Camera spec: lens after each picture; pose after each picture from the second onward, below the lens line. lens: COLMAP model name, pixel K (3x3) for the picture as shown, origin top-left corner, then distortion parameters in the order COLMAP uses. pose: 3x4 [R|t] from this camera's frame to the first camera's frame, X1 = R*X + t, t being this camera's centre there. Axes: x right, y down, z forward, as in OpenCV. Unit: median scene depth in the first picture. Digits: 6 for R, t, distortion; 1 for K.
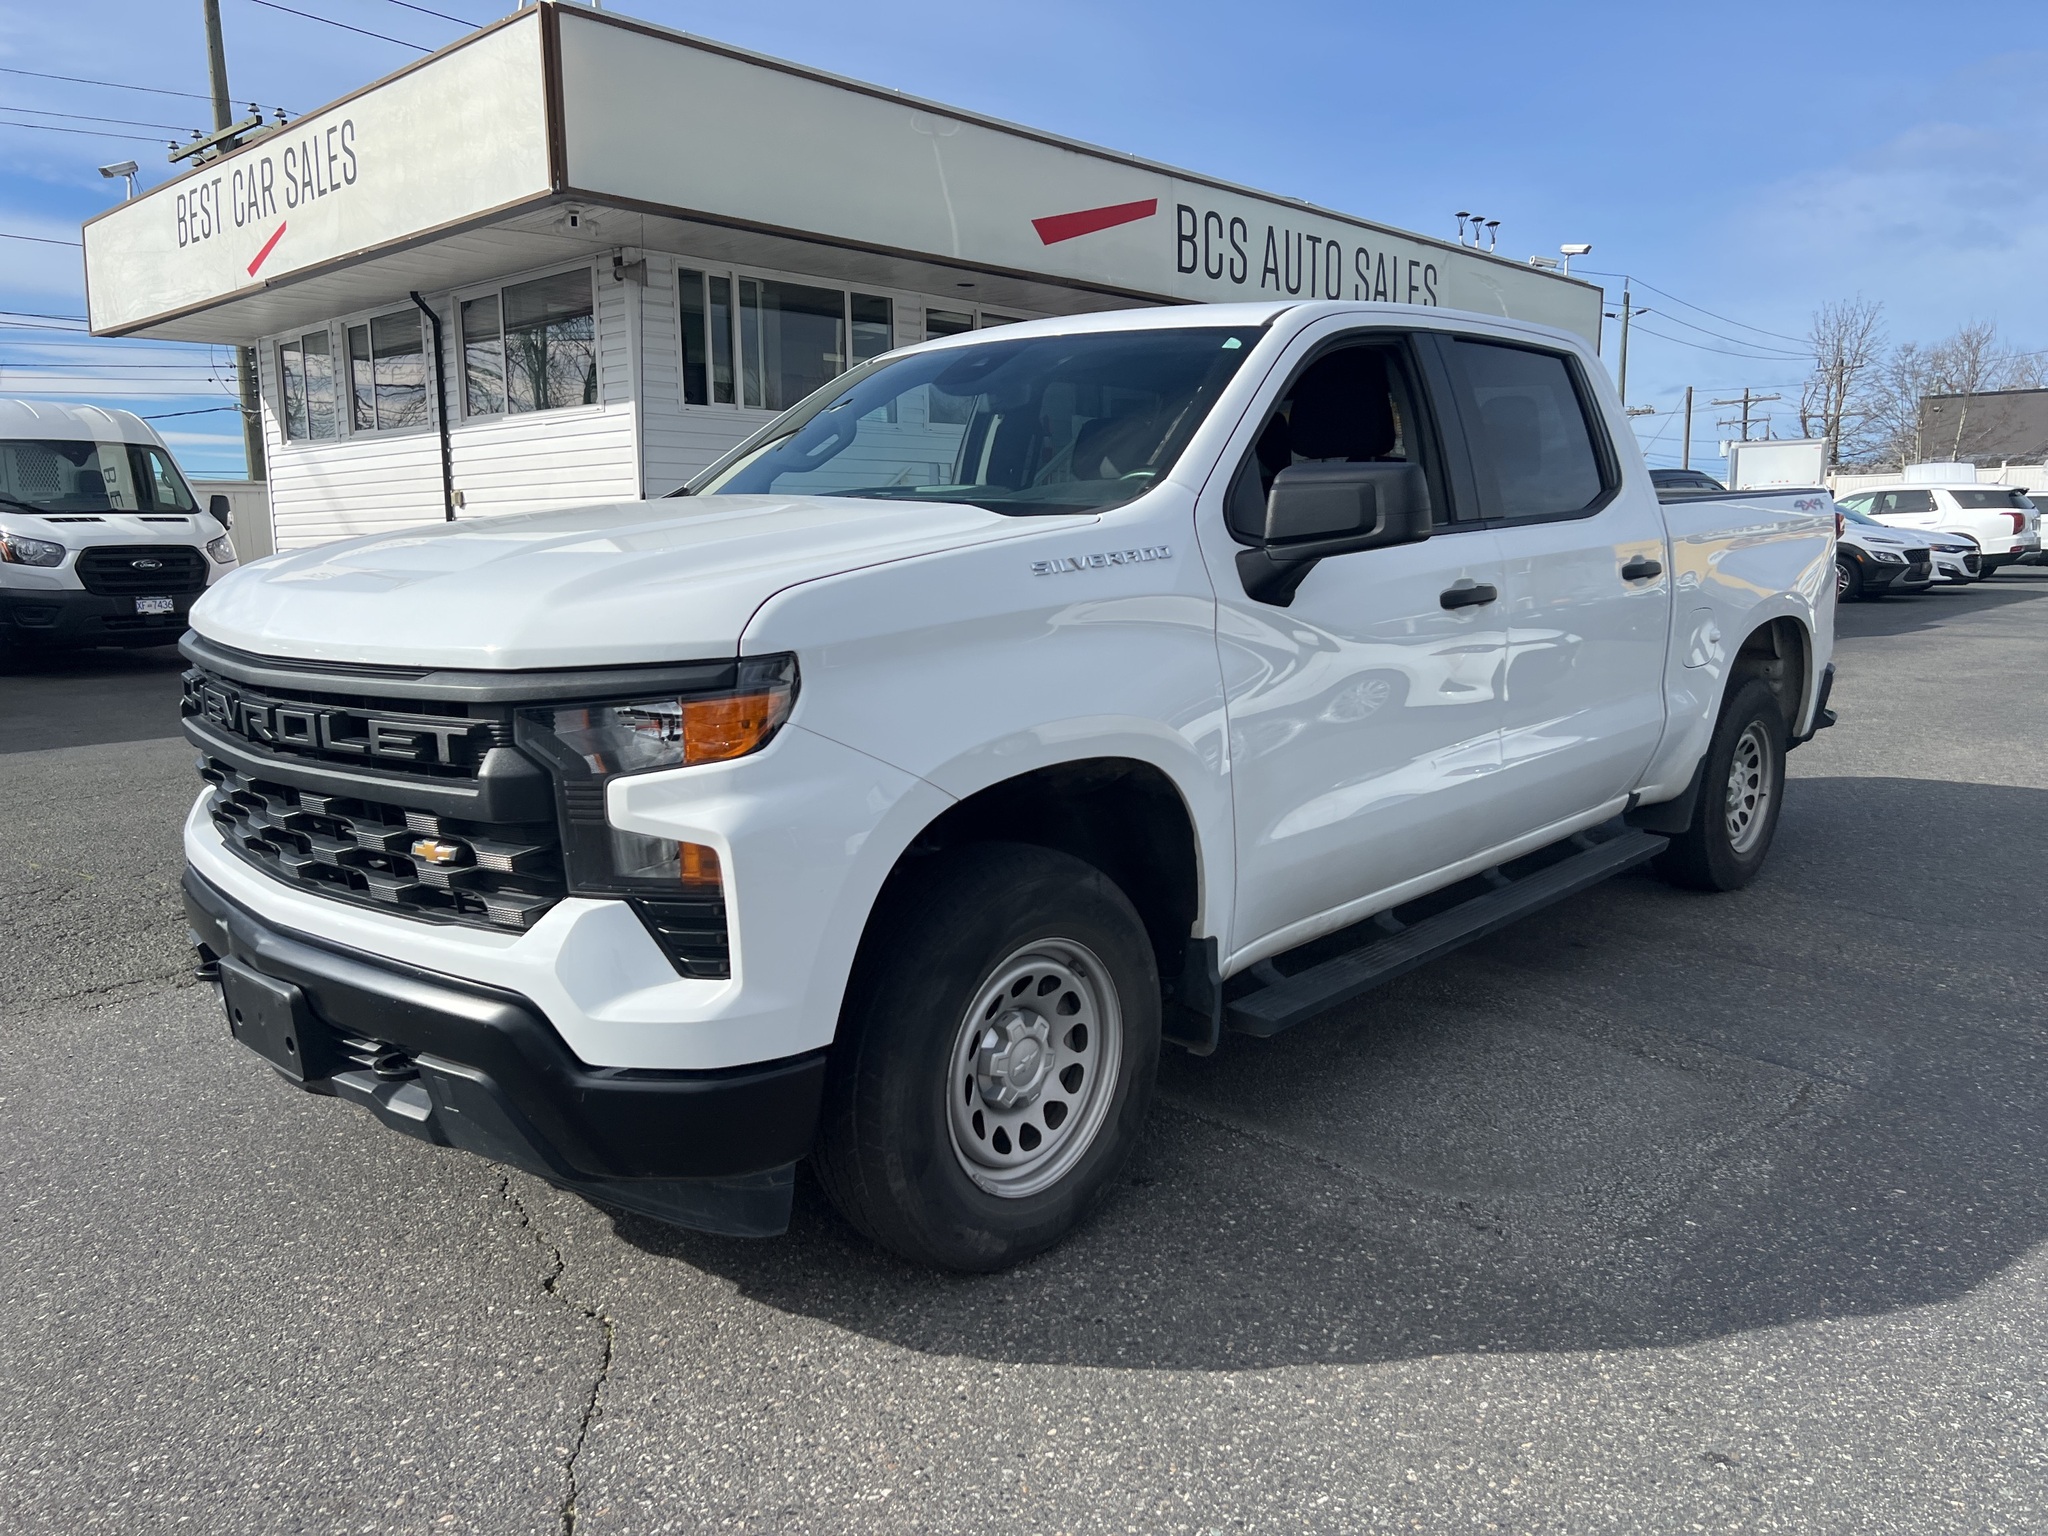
lens RADIAL K [[1525.0, 0, 1012.8], [0, 1525.0, 775.2], [0, 0, 1]] dist [0.050745, -0.049636]
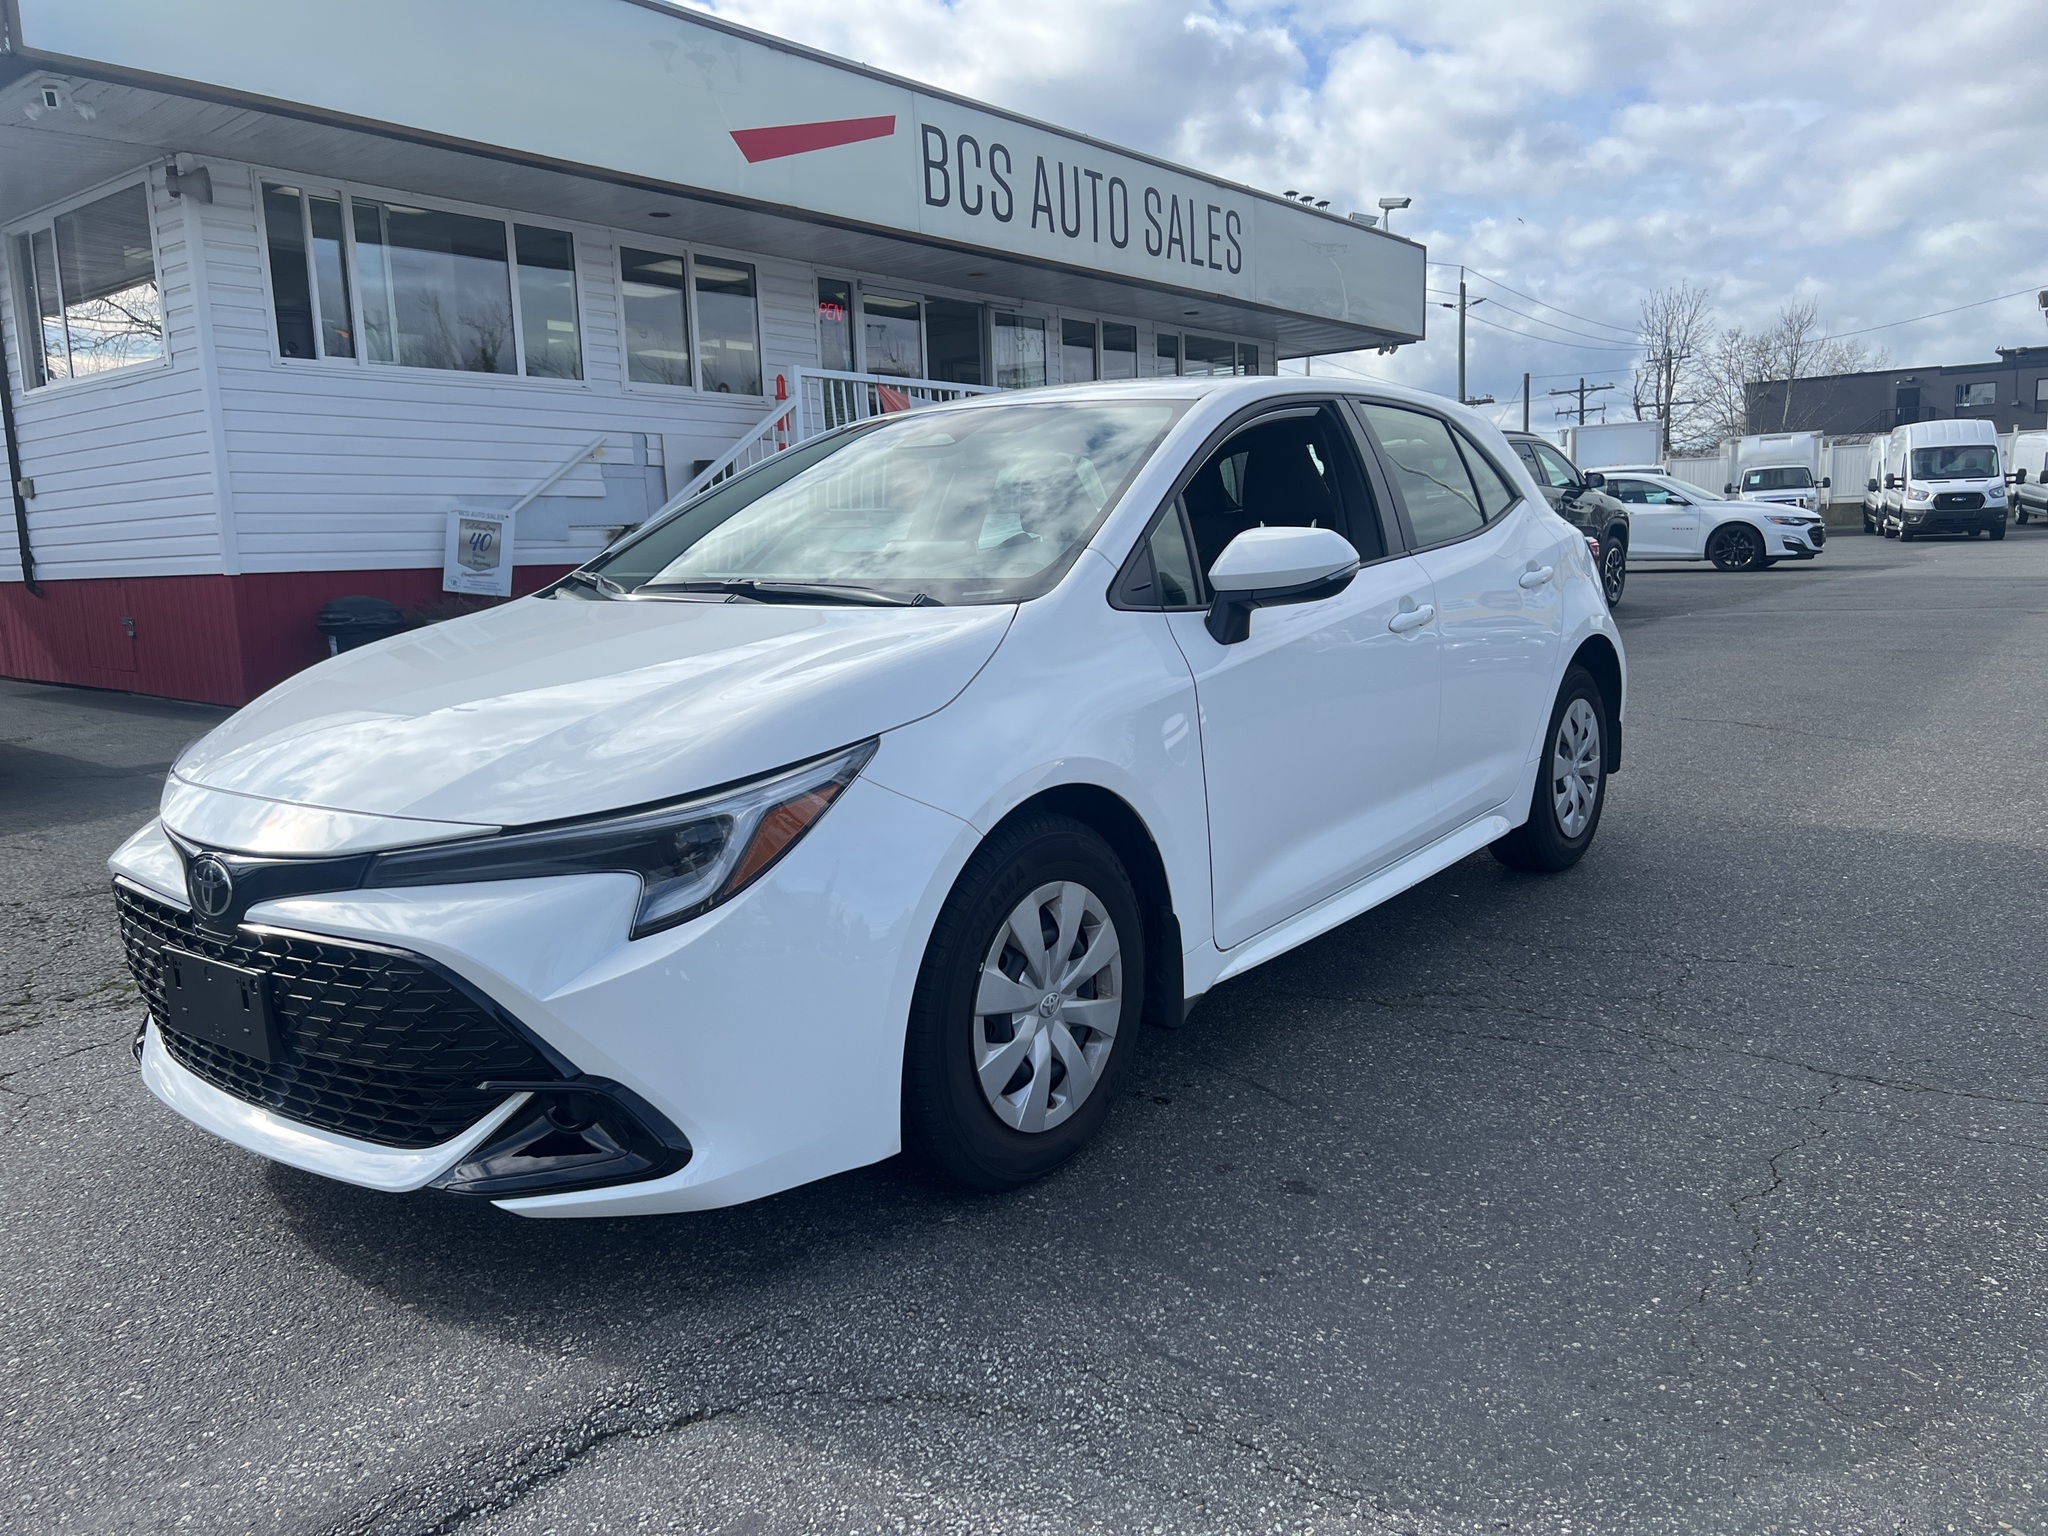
lens RADIAL K [[1528.2, 0, 1020.3], [0, 1528.2, 768.3], [0, 0, 1]] dist [0.054078, -0.056564]
pose [[0.995599, -0.036299, 0.086403, 0.081777], [0.036993, 0.999295, -0.006445, -0.011633], [-0.086109, 0.009613, 0.996239, 0.169519]]
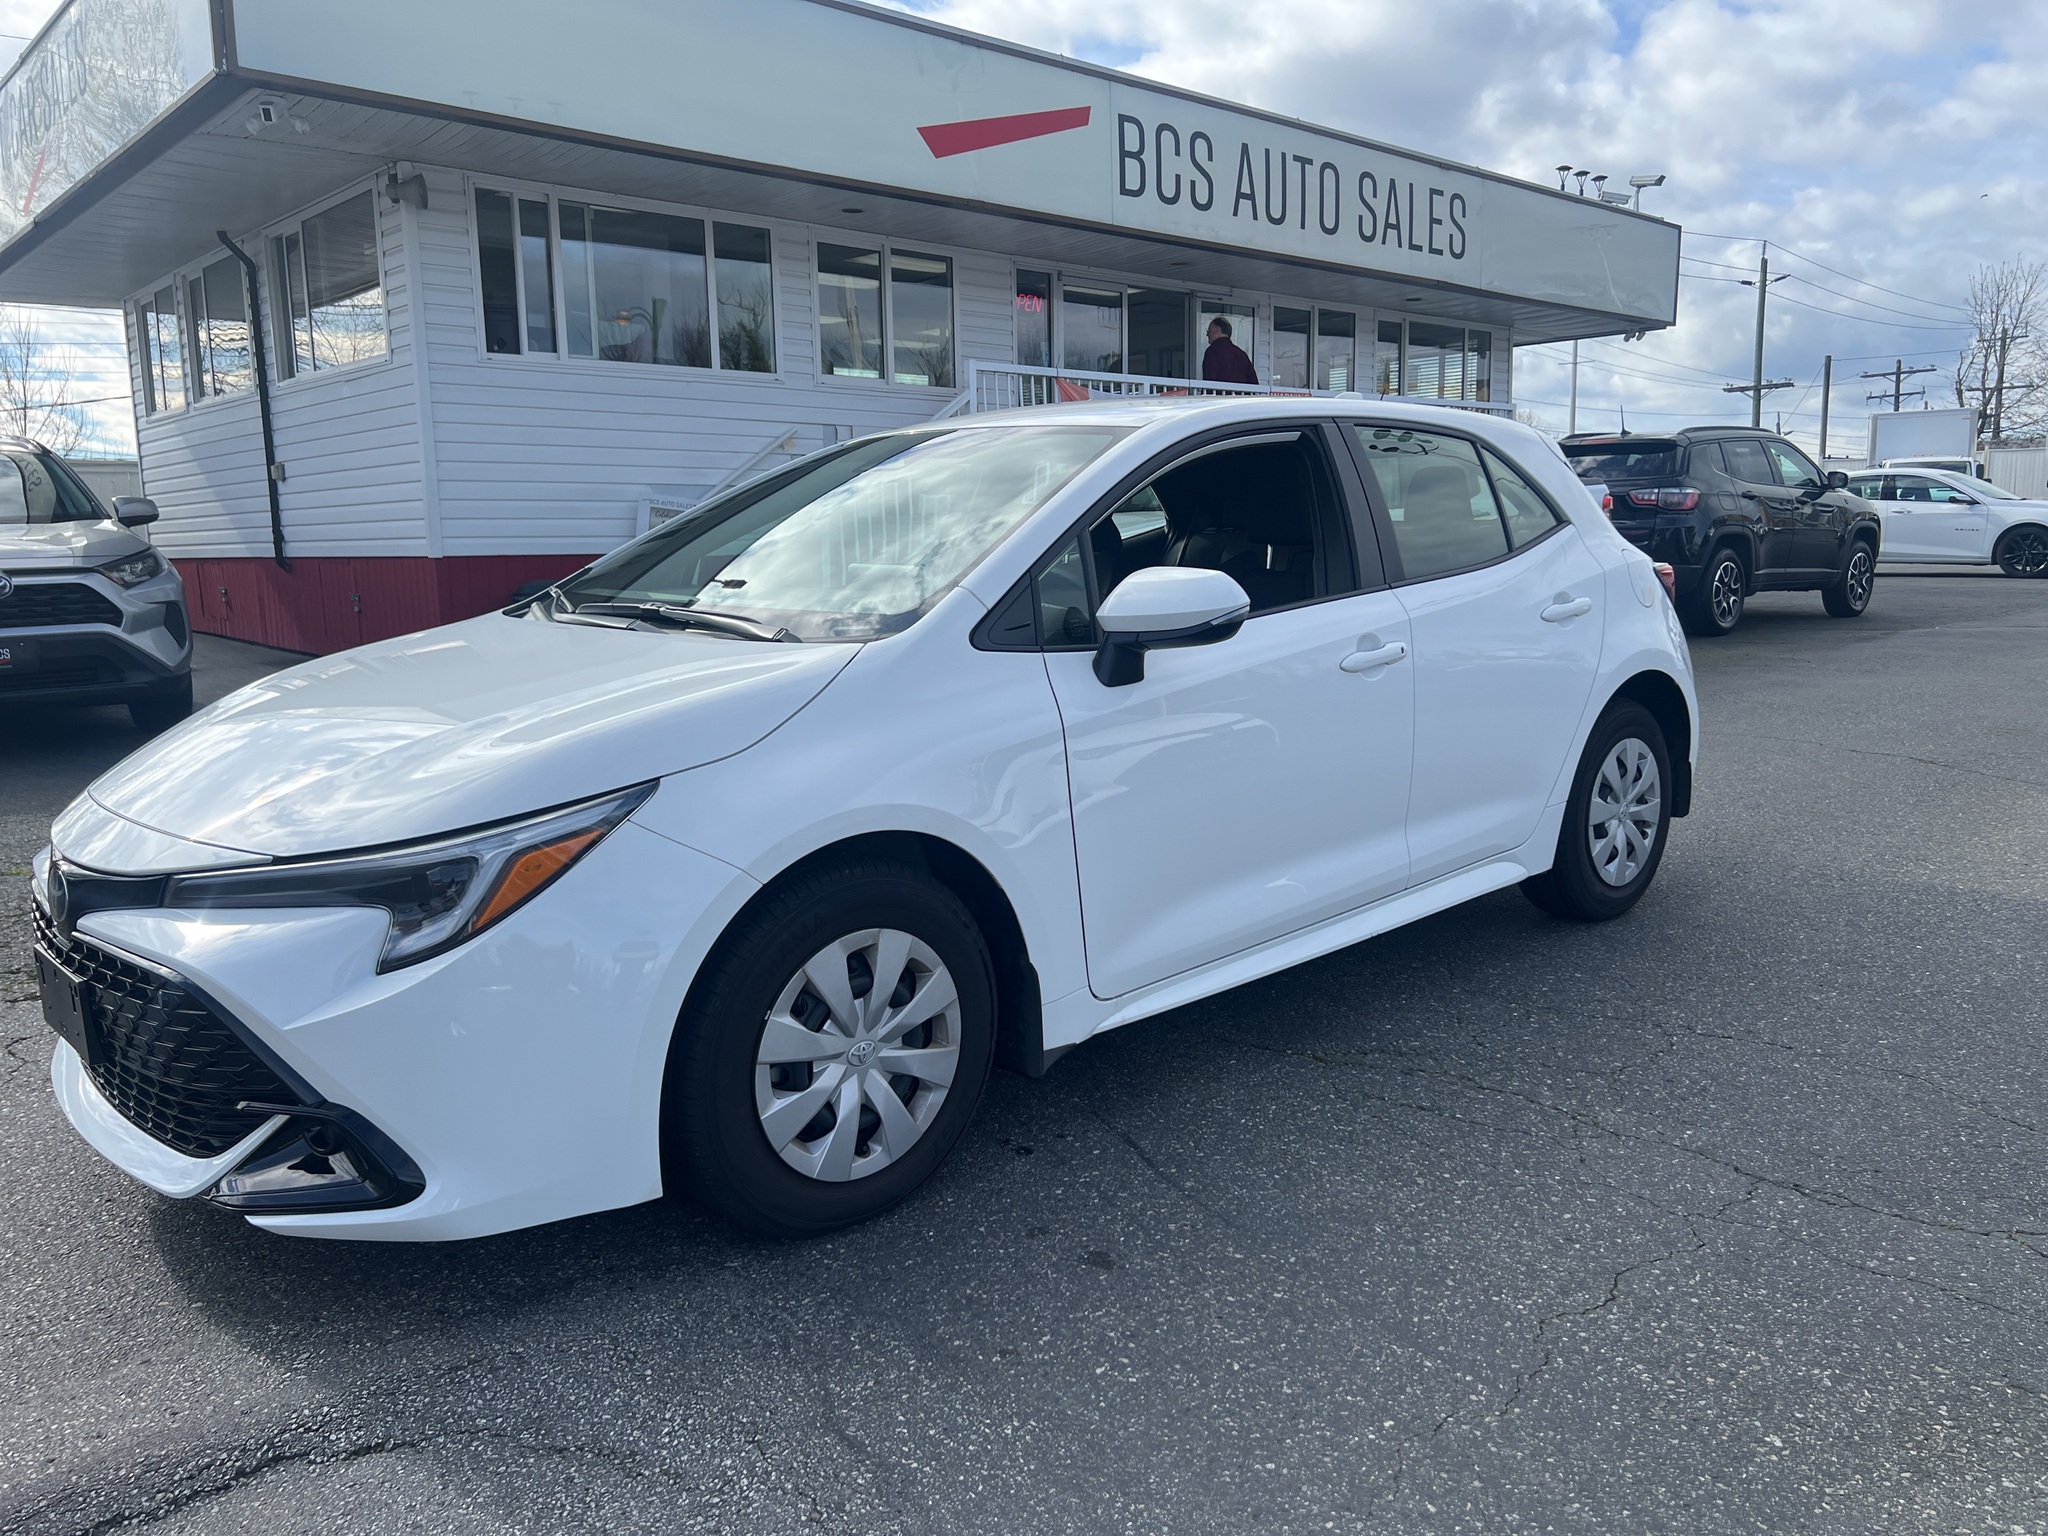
lens RADIAL K [[1529.2, 0, 1045.9], [0, 1529.2, 765.5], [0, 0, 1]] dist [0.044242, -0.040732]
pose [[0.997889, 0.004148, -0.064803, 0.134415], [-0.004065, 0.999991, 0.001405, -0.018860], [0.064809, -0.001139, 0.997897, 0.172613]]
